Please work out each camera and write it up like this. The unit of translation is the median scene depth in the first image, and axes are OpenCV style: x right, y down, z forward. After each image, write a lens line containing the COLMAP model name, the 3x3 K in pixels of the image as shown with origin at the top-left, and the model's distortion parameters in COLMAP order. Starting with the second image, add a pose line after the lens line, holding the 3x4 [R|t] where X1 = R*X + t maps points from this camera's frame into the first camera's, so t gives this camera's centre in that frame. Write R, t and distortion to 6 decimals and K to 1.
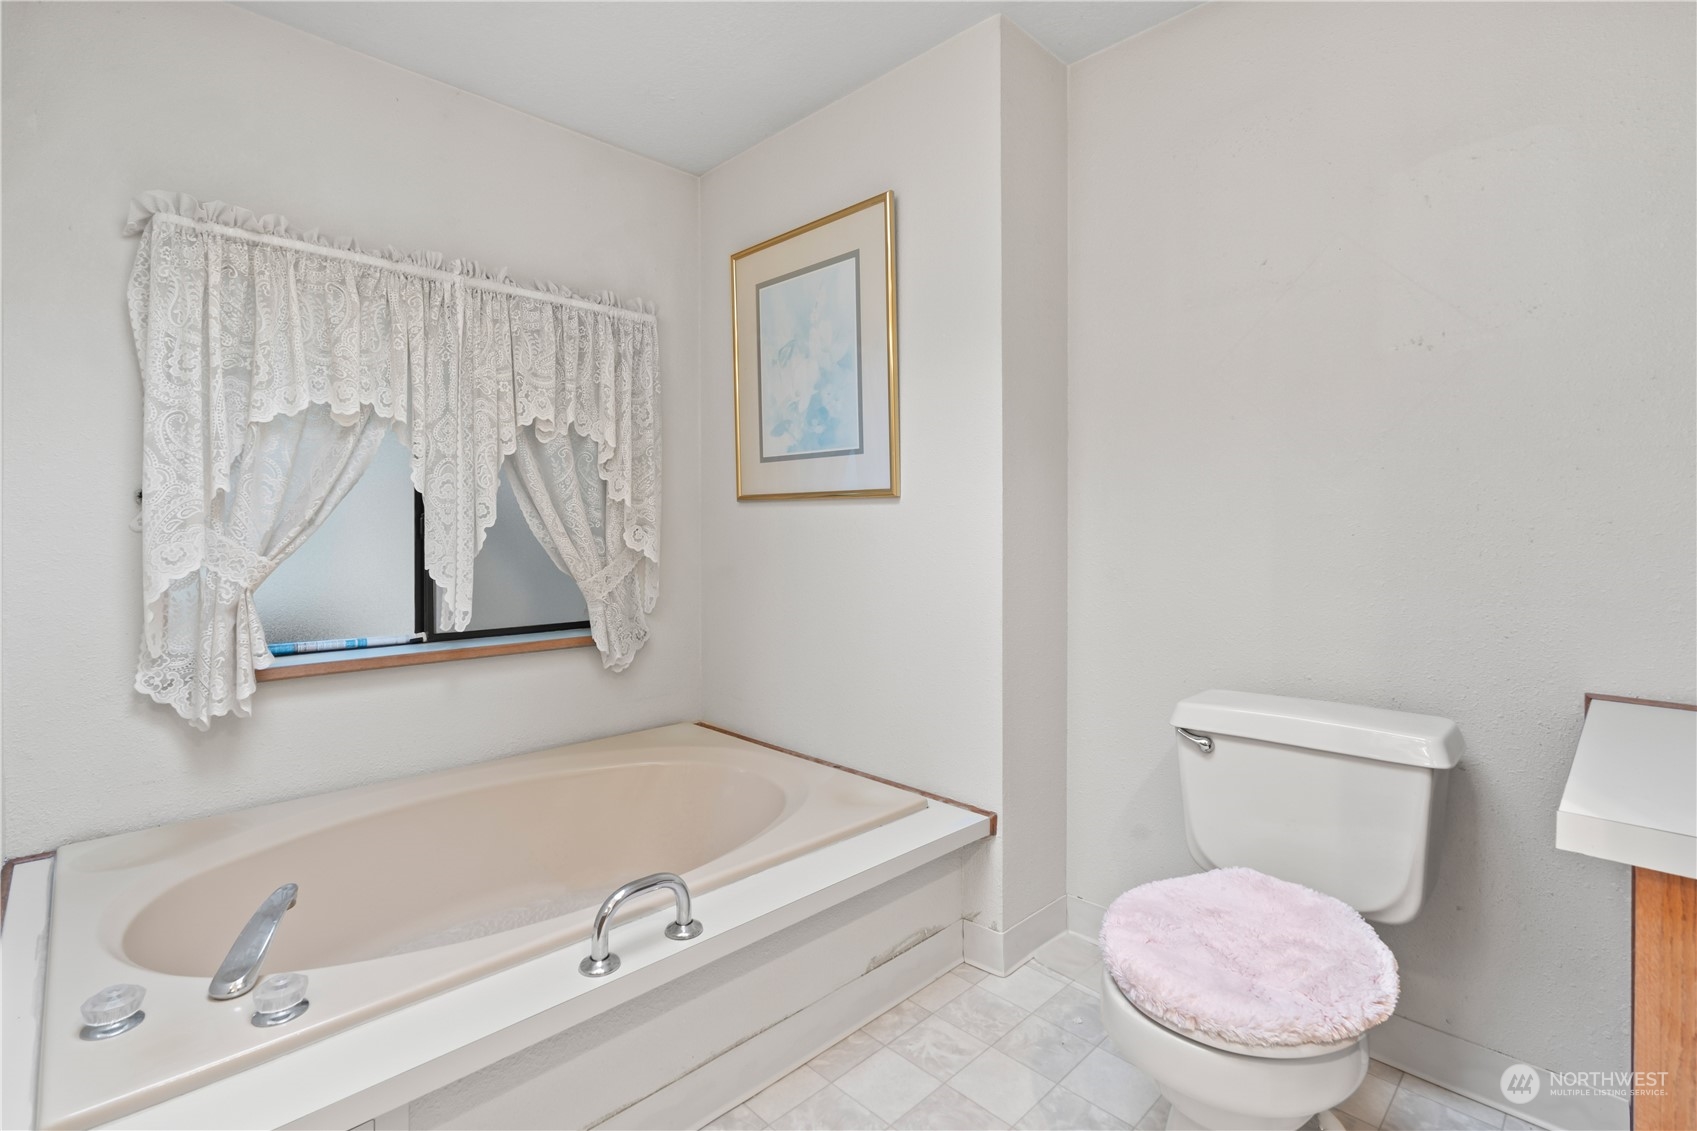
lens RADIAL K [[774.8, 0, 815.4], [0, 774.8, 530.4], [0, 0, 1]] dist [-0.008695, 0.002822]
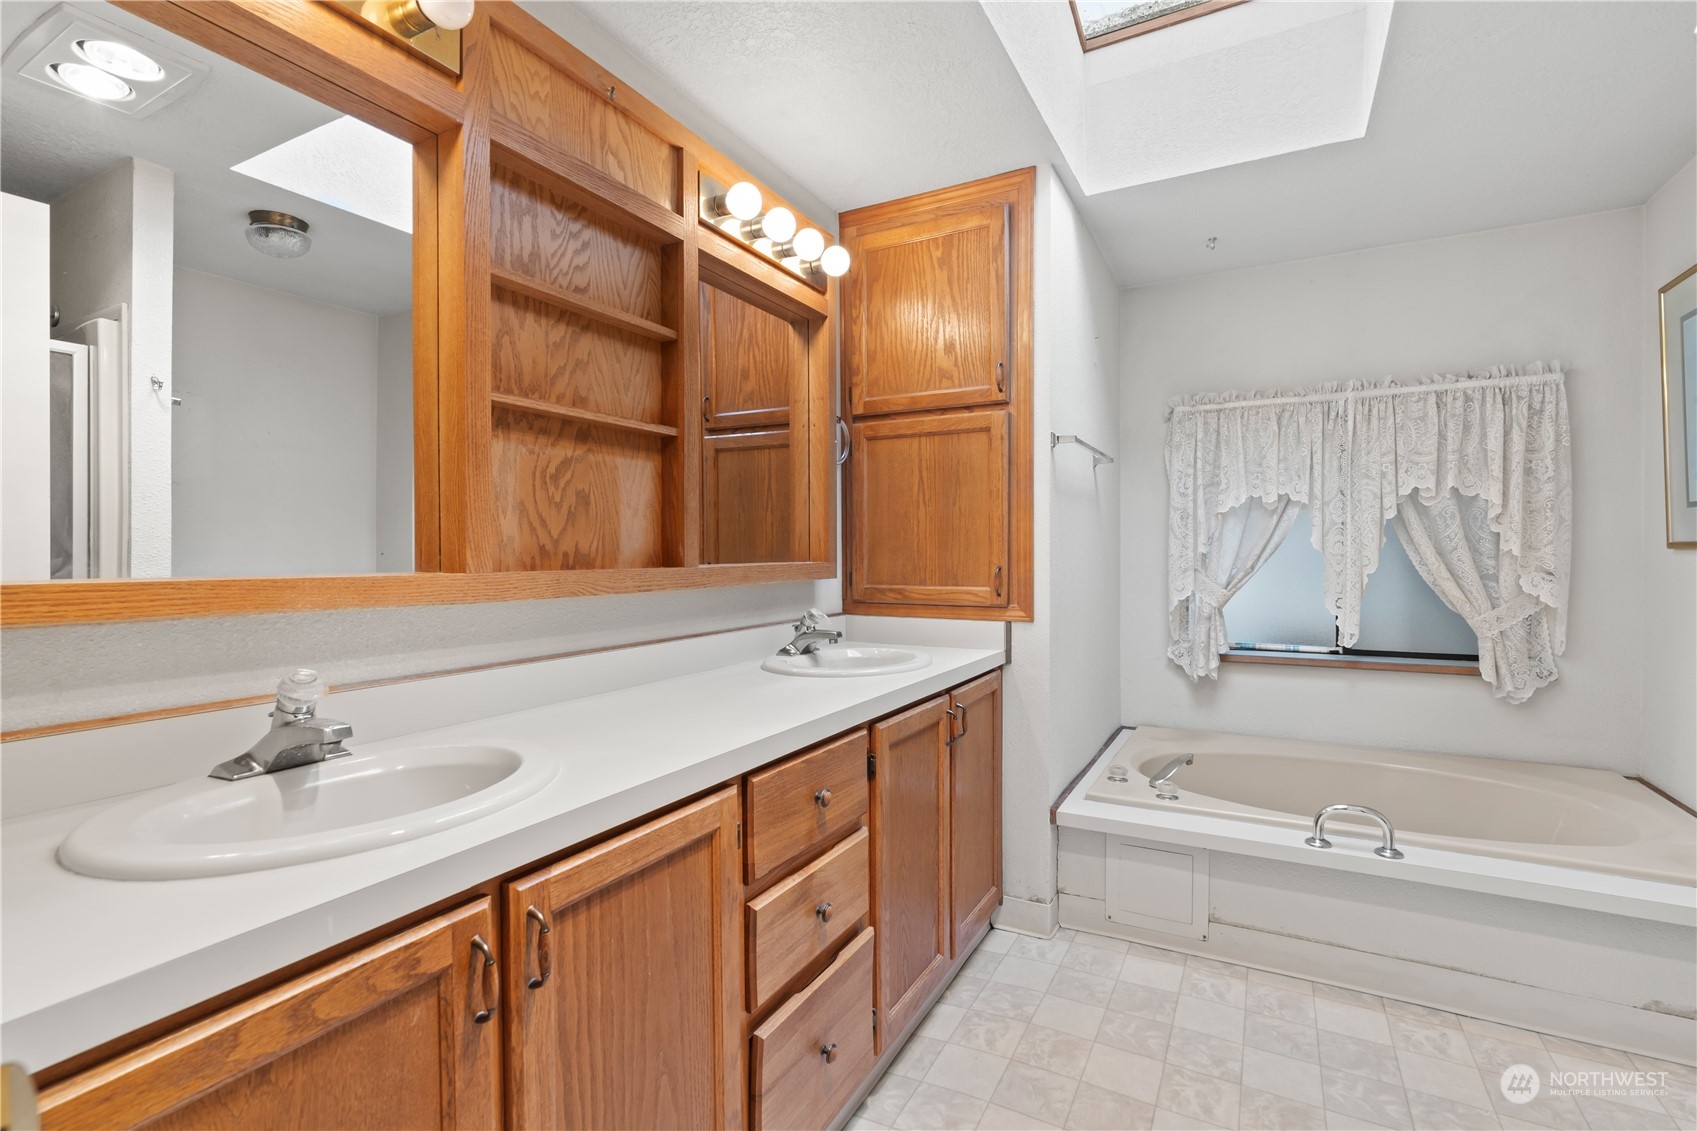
lens RADIAL K [[774.8, 0, 853.9], [0, 774.8, 560.1], [0, 0, 1]] dist [-0.008695, 0.002822]
pose [[0.298735, 0.004037, -0.954328, 0.604976], [0.004569, 0.999974, 0.005660, -0.039776], [0.954325, -0.006051, 0.298708, -0.274114]]
